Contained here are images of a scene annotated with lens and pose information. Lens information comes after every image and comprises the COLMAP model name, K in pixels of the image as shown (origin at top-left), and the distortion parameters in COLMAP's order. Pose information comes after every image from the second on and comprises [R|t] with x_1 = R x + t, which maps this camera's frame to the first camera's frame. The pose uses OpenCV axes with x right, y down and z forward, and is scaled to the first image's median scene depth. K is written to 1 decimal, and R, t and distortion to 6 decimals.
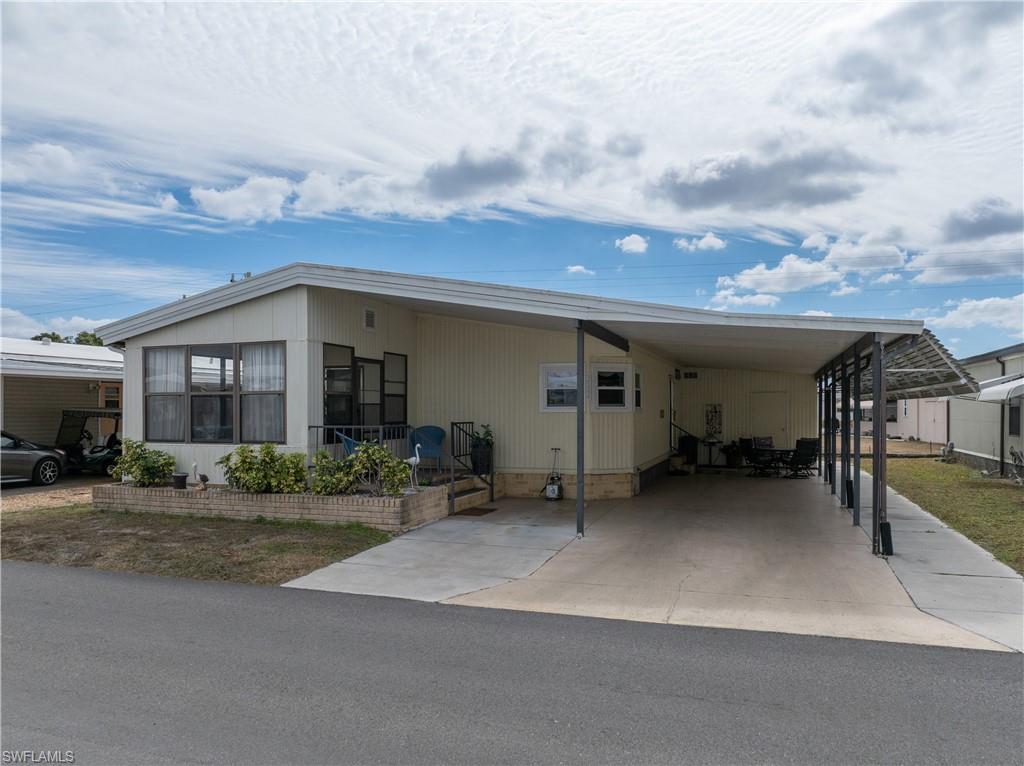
lens RADIAL K [[730.7, 0, 512.0], [0, 730.7, 383.0], [0, 0, 1]] dist [-0.041555, -0.002836]
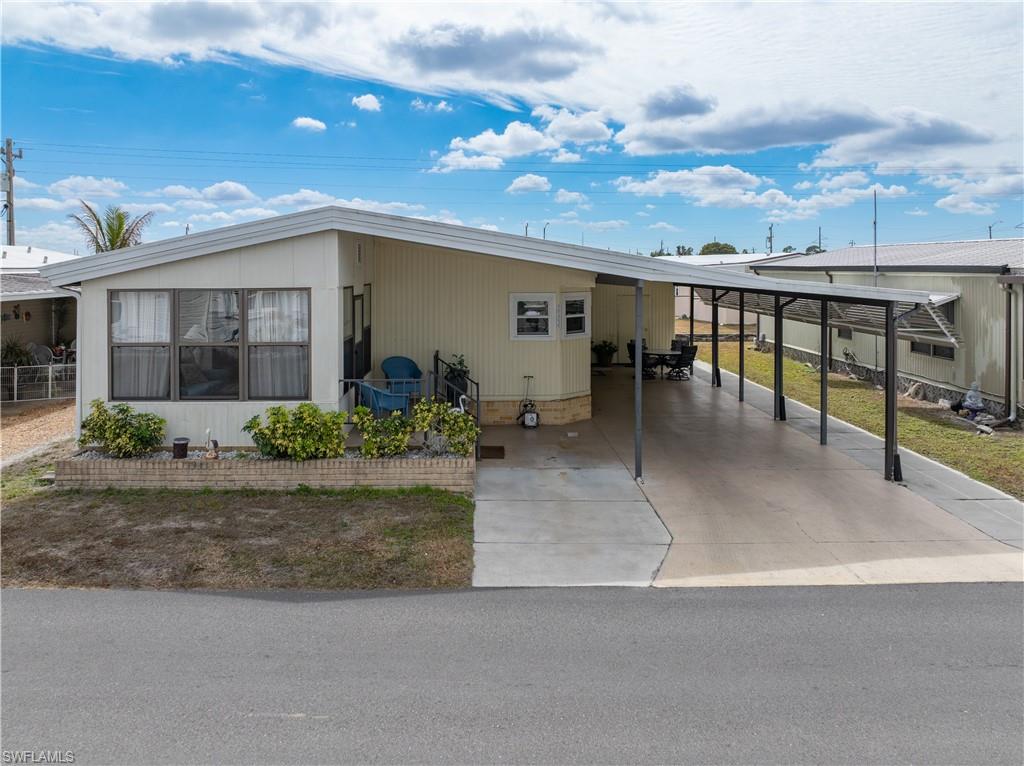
lens RADIAL K [[737.8, 0, 509.8], [0, 737.8, 267.2], [0, 0, 1]] dist [-0.020666, -0.004739]
pose [[0.940826, 0.002521, 0.338881, -0.386451], [-0.012673, 0.999535, 0.027749, -0.112842], [-0.338654, -0.030402, 0.940420, 0.040007]]
